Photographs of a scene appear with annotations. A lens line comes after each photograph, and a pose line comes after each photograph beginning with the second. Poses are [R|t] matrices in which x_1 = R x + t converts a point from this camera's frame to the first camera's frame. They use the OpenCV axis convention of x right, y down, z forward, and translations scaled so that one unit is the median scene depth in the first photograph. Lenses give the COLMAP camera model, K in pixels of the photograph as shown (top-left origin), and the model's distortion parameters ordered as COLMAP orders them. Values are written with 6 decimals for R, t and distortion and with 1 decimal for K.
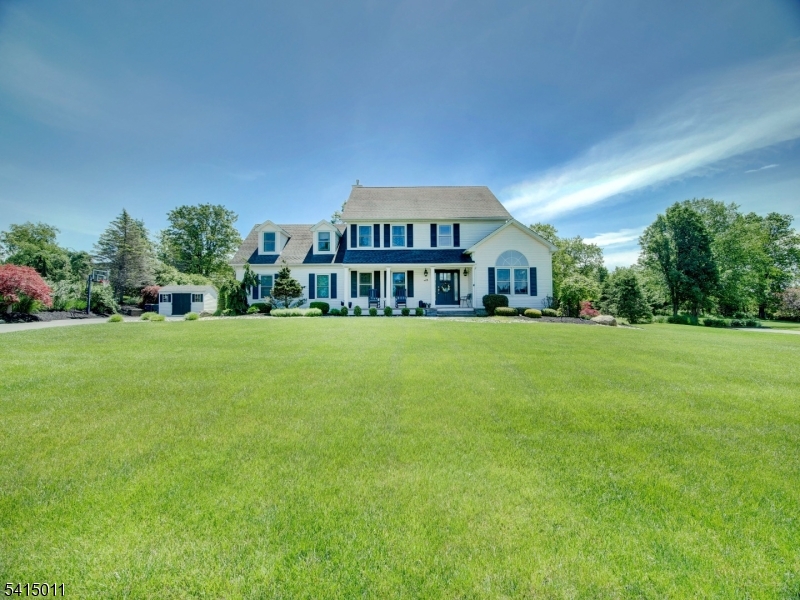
lens RADIAL K [[371.8, 0, 397.6], [0, 371.8, 294.2], [0, 0, 1]] dist [-0.010047, -0.001473]
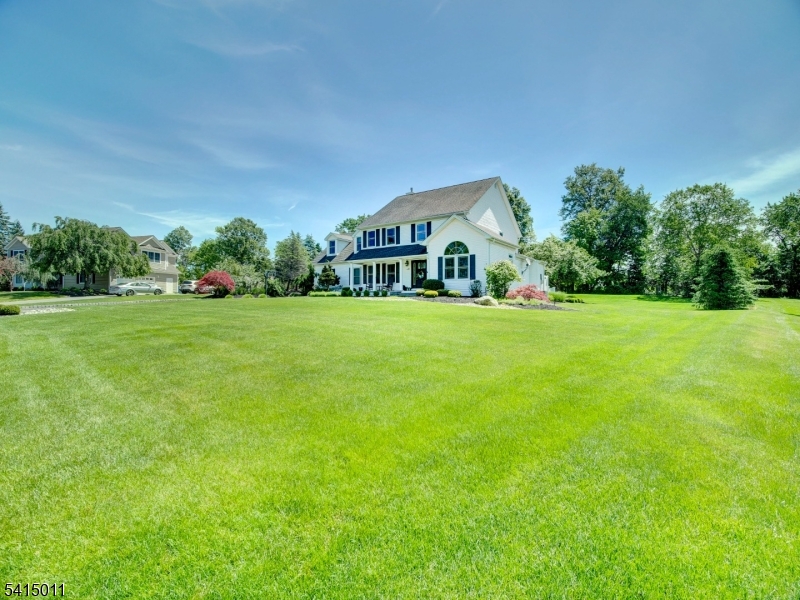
lens RADIAL K [[371.8, 0, 396.5], [0, 371.8, 302.2], [0, 0, 1]] dist [-0.010047, -0.001473]
pose [[0.805936, 0.011602, -0.591889, 0.801557], [0.026444, 0.998105, 0.055570, 0.003561], [0.591412, -0.060438, 0.804101, -0.061575]]
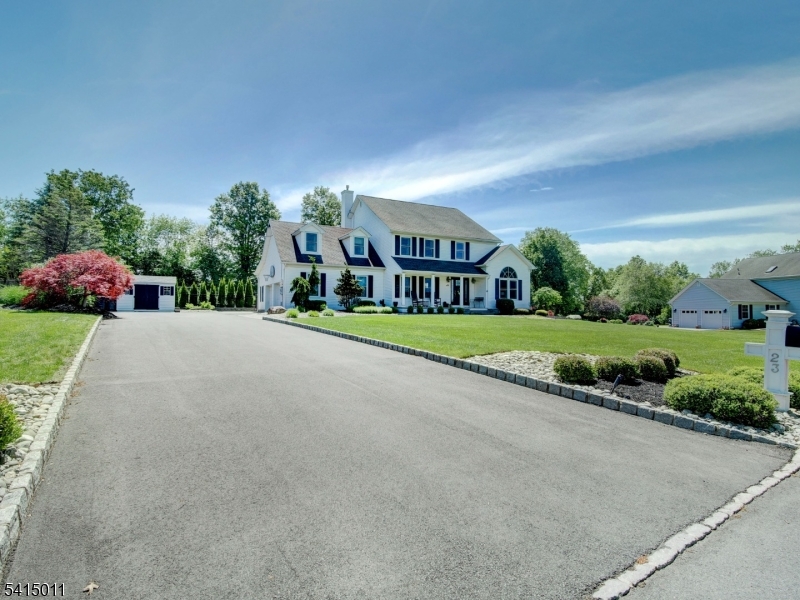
lens RADIAL K [[436.5, 0, 391.7], [0, 436.5, 305.2], [0, 0, 1]] dist [-0.006331, -0.001172]
pose [[0.891399, 0.021311, 0.452717, -0.754944], [-0.035927, 0.999073, 0.023710, 0.000431], [-0.451792, -0.037400, 0.891339, -0.230733]]
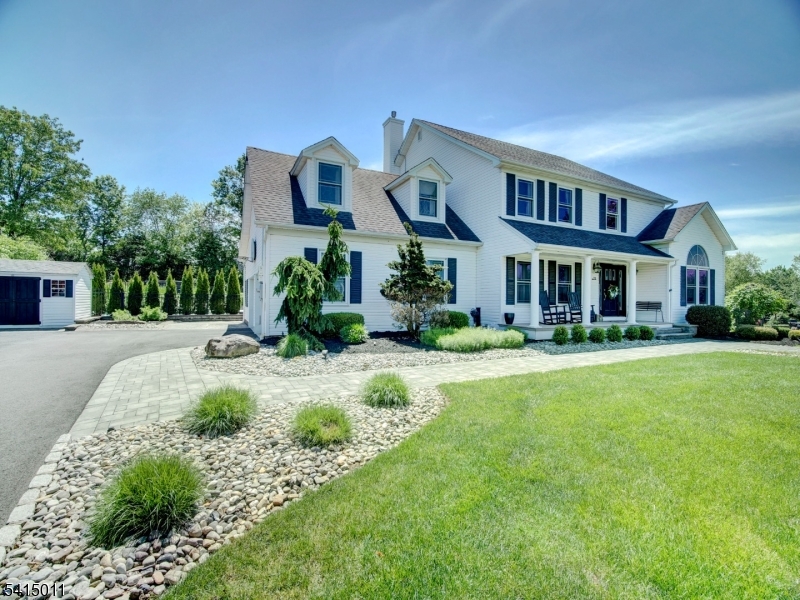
lens RADIAL K [[371.8, 0, 404.7], [0, 371.8, 300.1], [0, 0, 1]] dist [-0.010047, -0.001473]
pose [[0.894952, 0.017691, 0.445812, -0.507428], [-0.037691, 0.998640, 0.036034, -0.012109], [-0.444568, -0.049052, 0.894401, 0.562272]]
